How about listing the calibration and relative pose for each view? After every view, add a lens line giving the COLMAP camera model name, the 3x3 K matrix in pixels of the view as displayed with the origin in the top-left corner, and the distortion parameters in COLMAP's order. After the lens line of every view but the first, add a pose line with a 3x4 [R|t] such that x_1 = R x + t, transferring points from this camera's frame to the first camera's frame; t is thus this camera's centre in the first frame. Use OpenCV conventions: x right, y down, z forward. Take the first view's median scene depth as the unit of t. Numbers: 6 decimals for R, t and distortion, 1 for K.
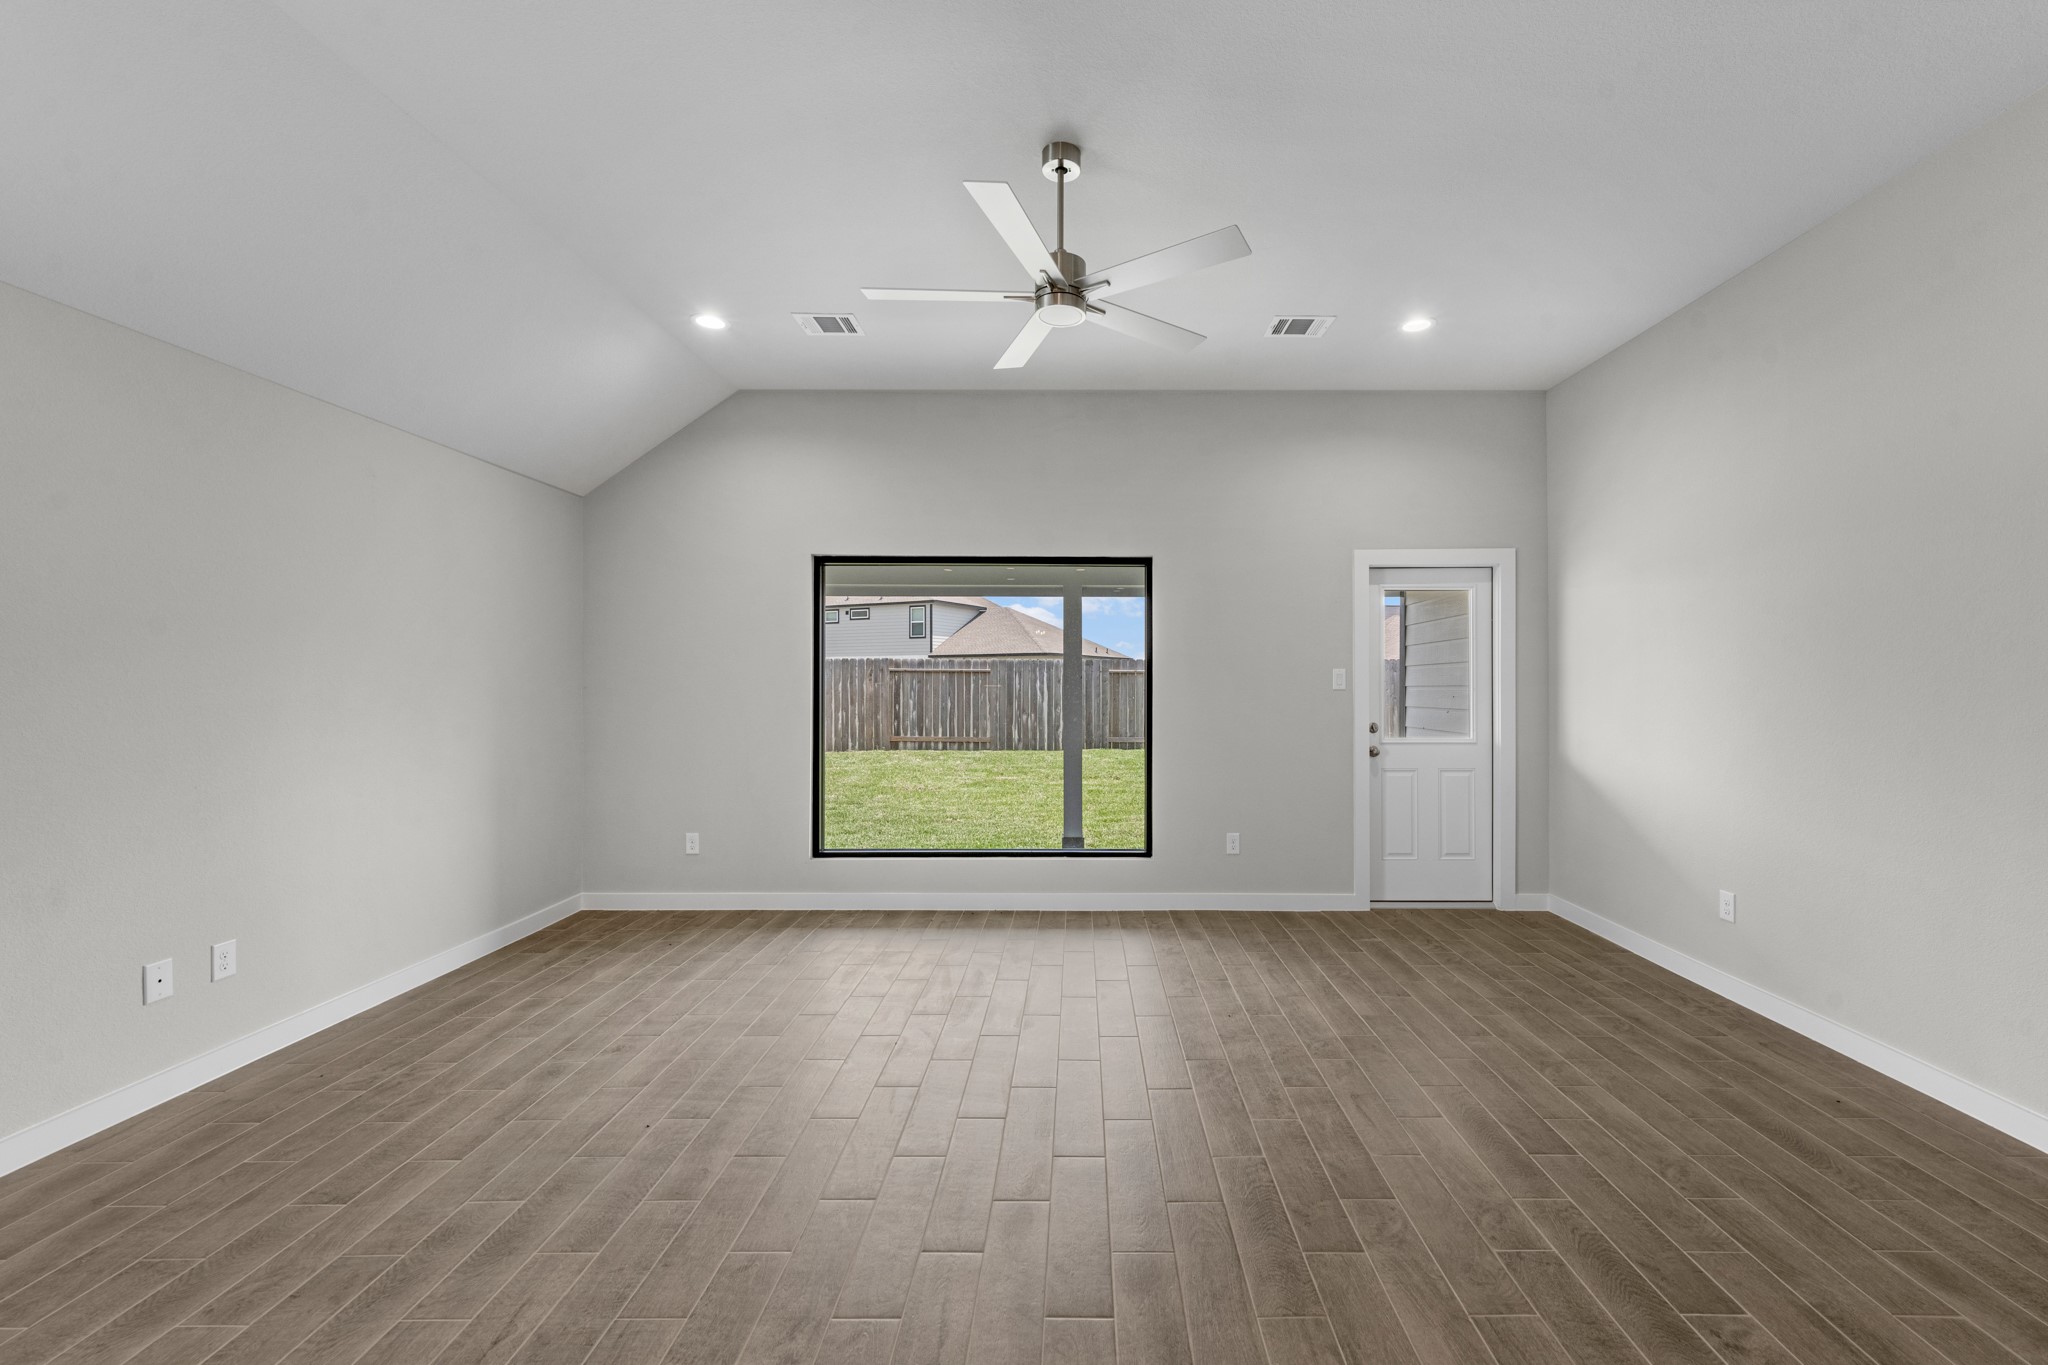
lens RADIAL K [[825.7, 0, 1057.3], [0, 825.7, 683.0], [0, 0, 1]] dist [0.008508, -0.000144]
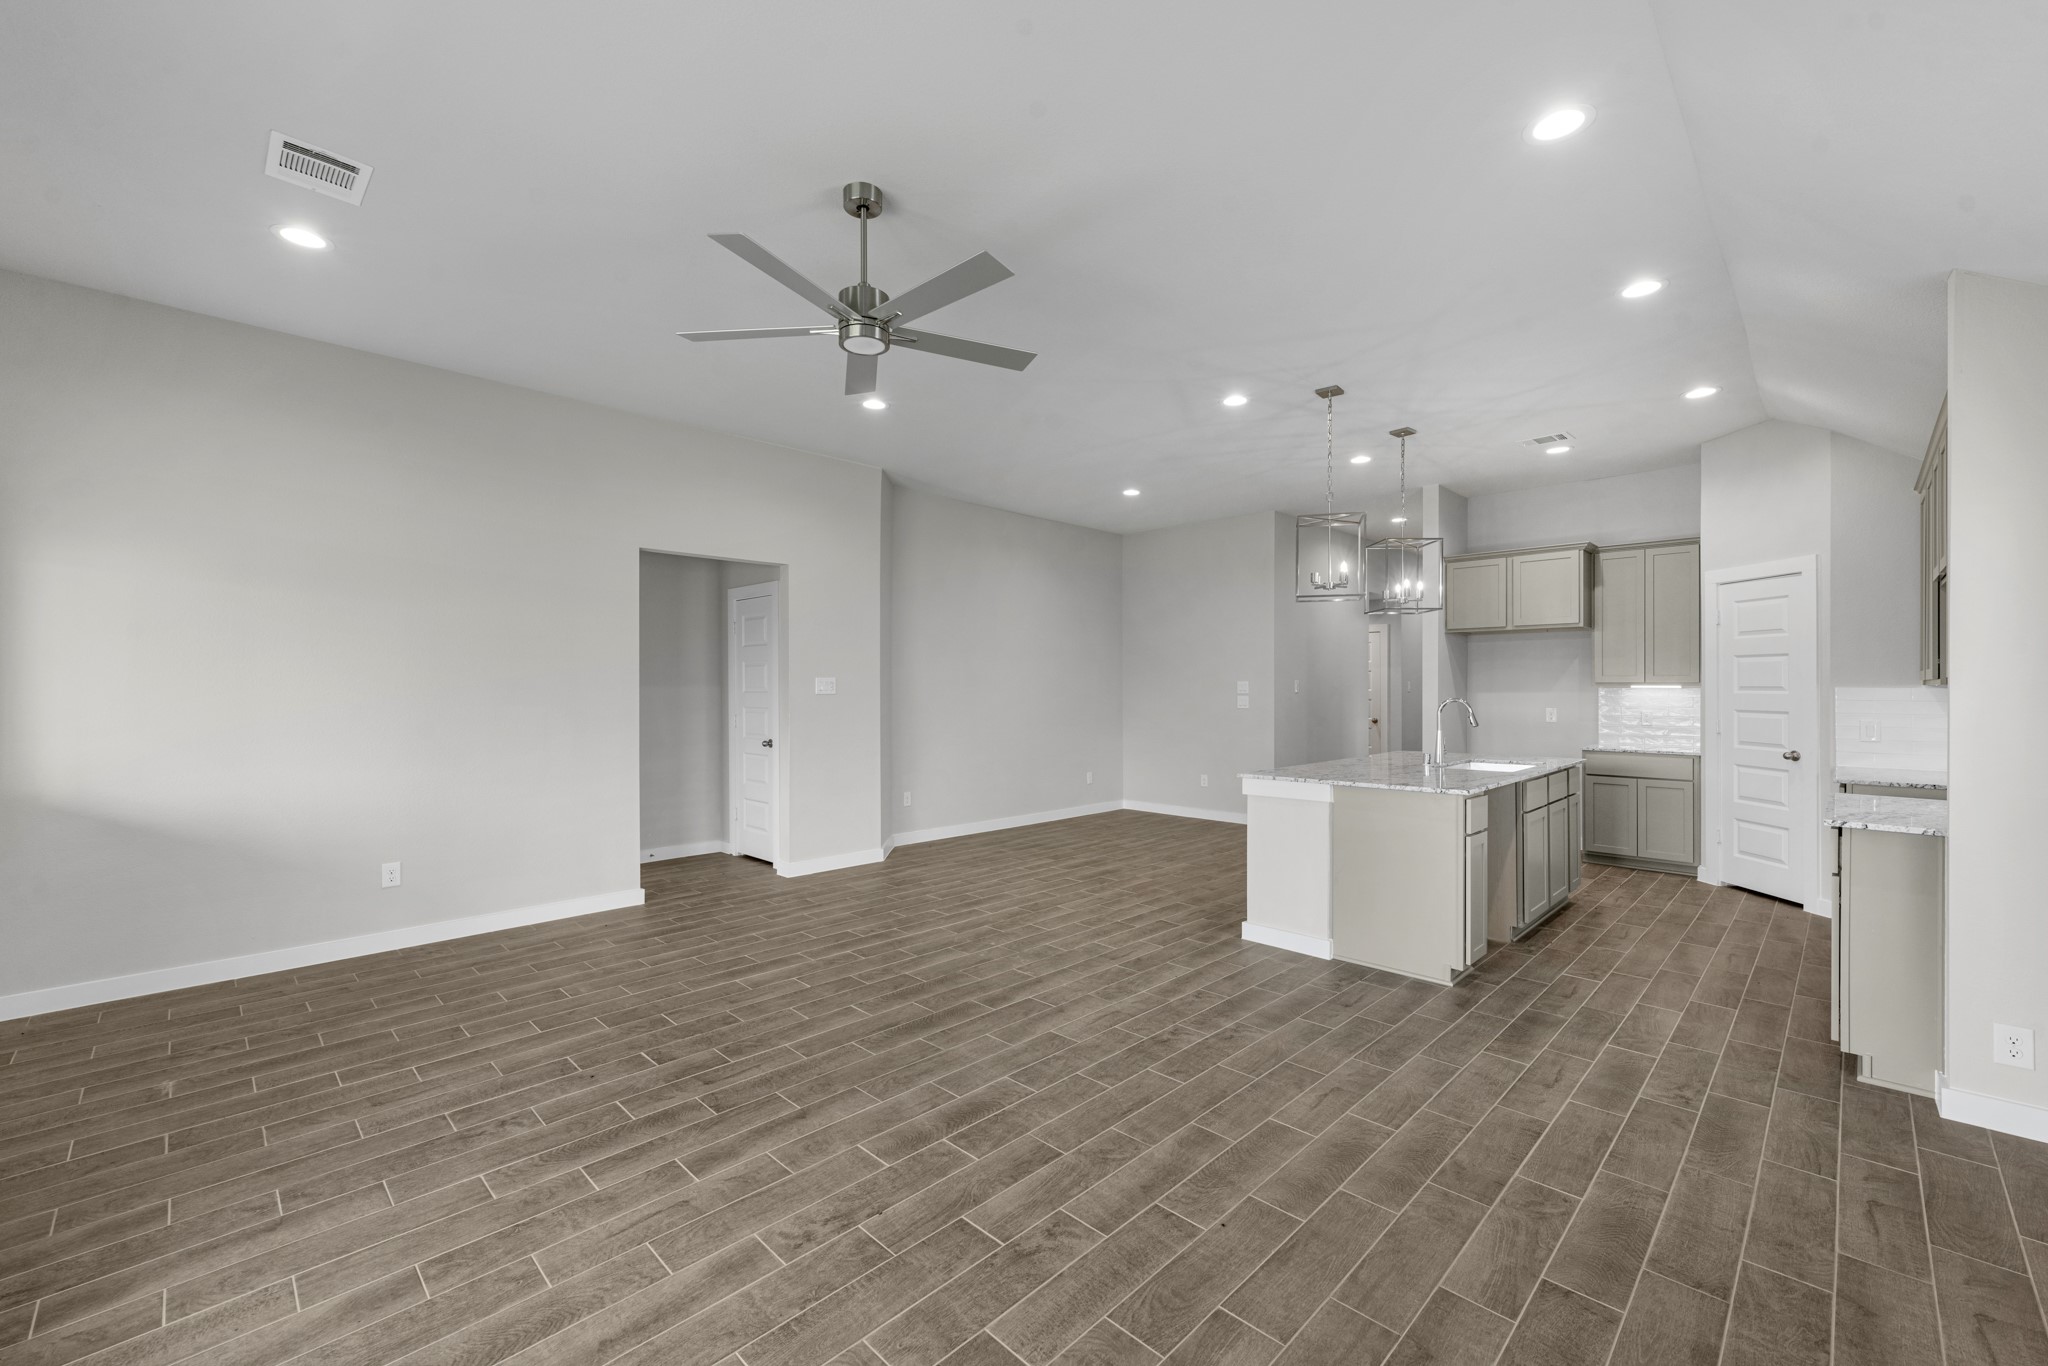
lens RADIAL K [[825.7, 0, 1018.2], [0, 825.7, 680.9], [0, 0, 1]] dist [0.008508, -0.000144]
pose [[-0.717862, 0.002881, 0.696180, -0.542444], [0.001961, 0.999996, -0.002116, 0.000682], [-0.696183, -0.000154, -0.717864, 1.019042]]
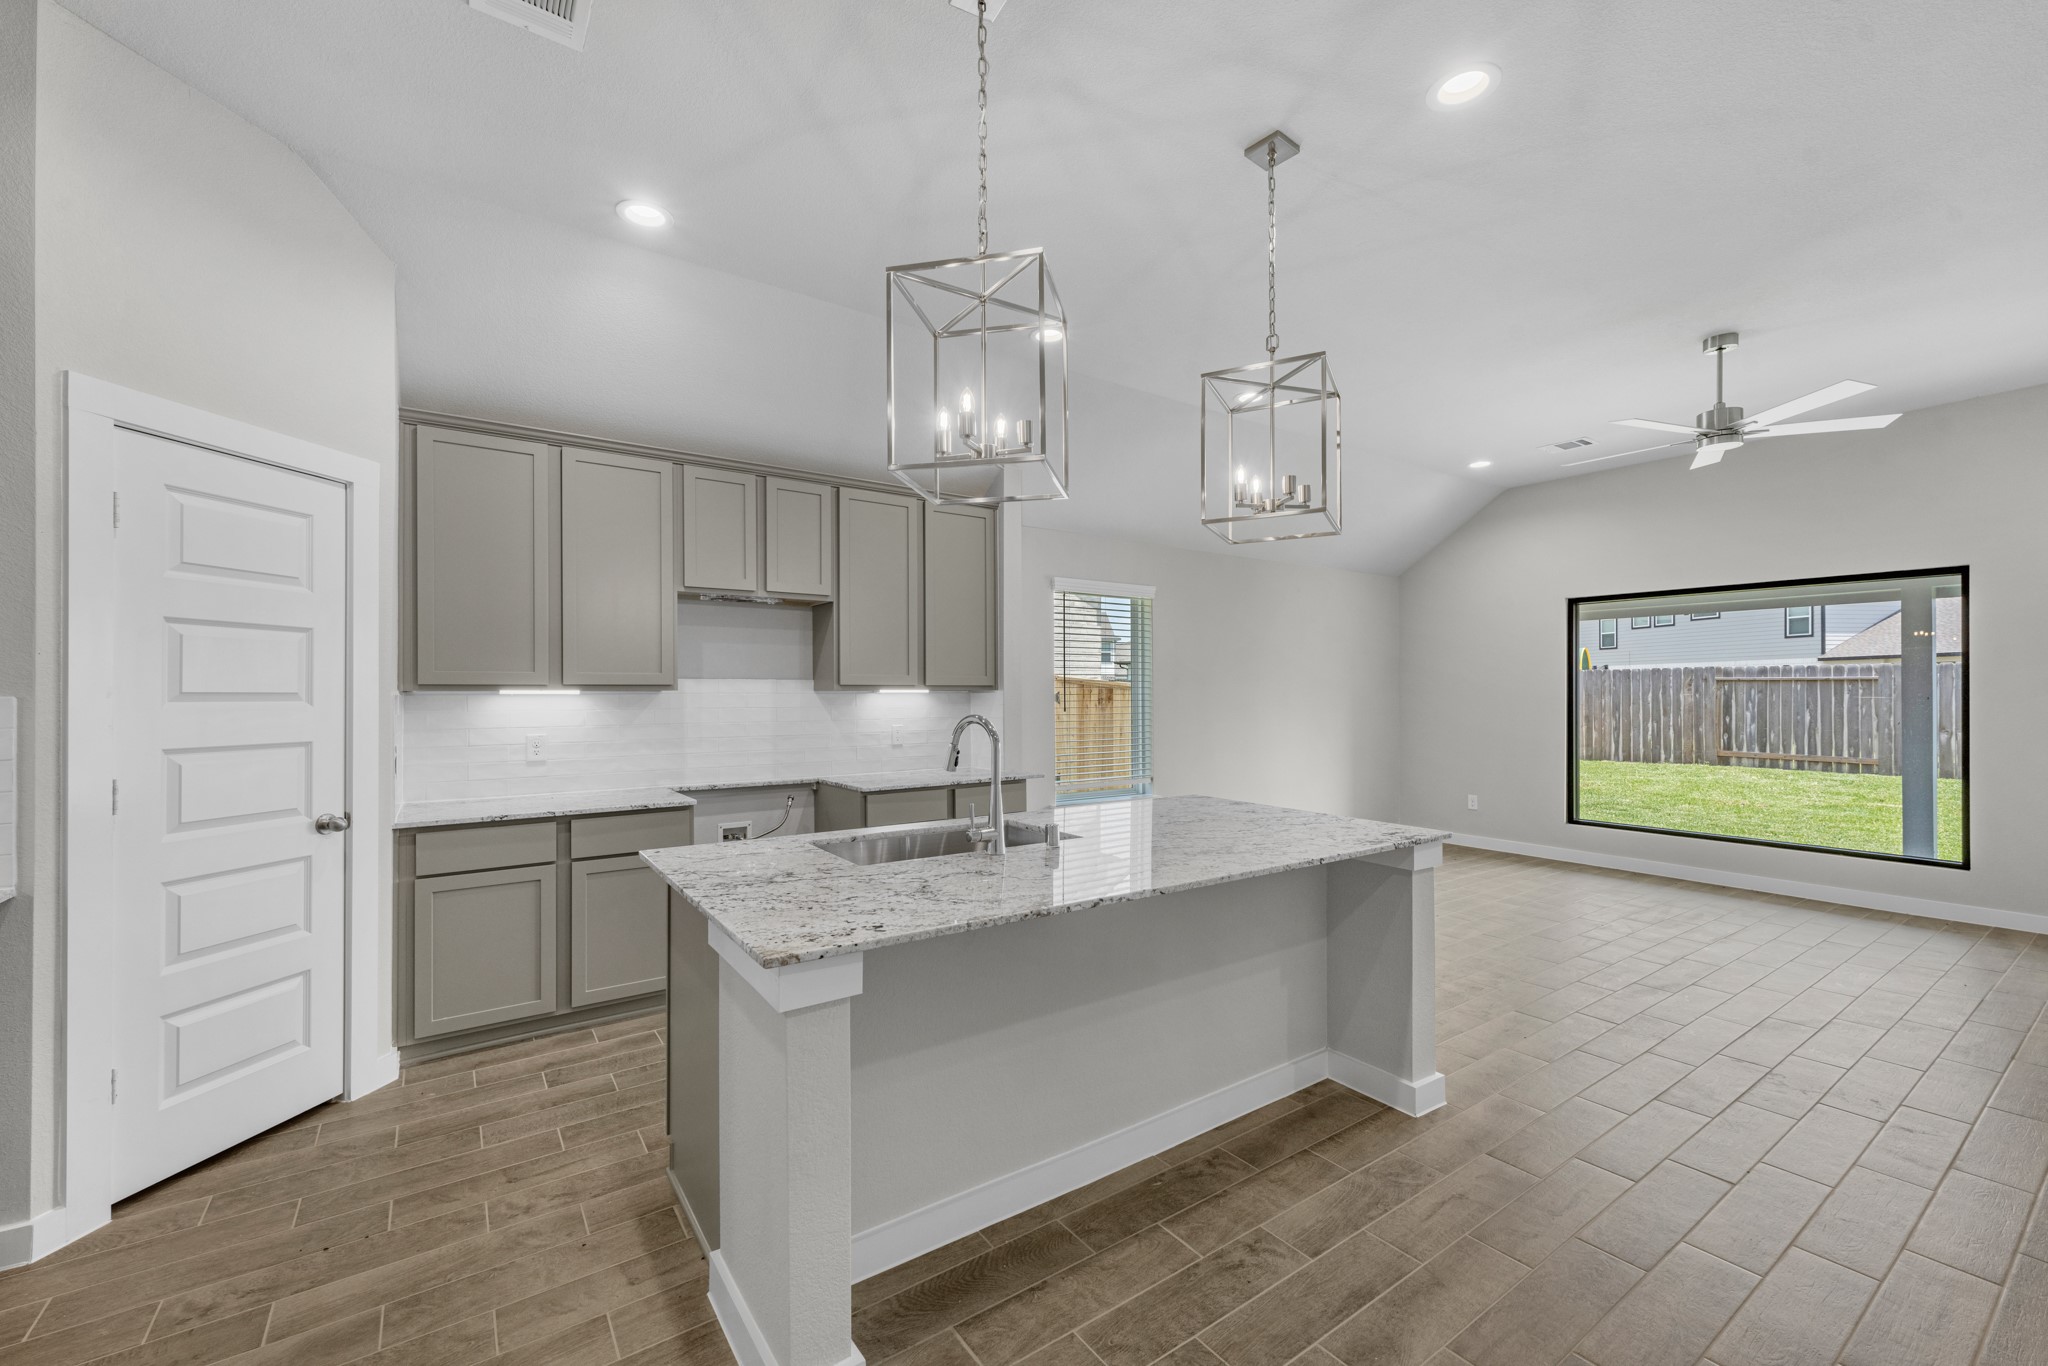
lens RADIAL K [[825.7, 0, 1011.4], [0, 825.7, 689.8], [0, 0, 1]] dist [0.008508, -0.000144]
pose [[0.579733, -0.000024, -0.814806, 0.300714], [-0.003672, 0.999990, -0.002642, 0.006701], [0.814798, 0.004523, 0.579727, -0.562045]]
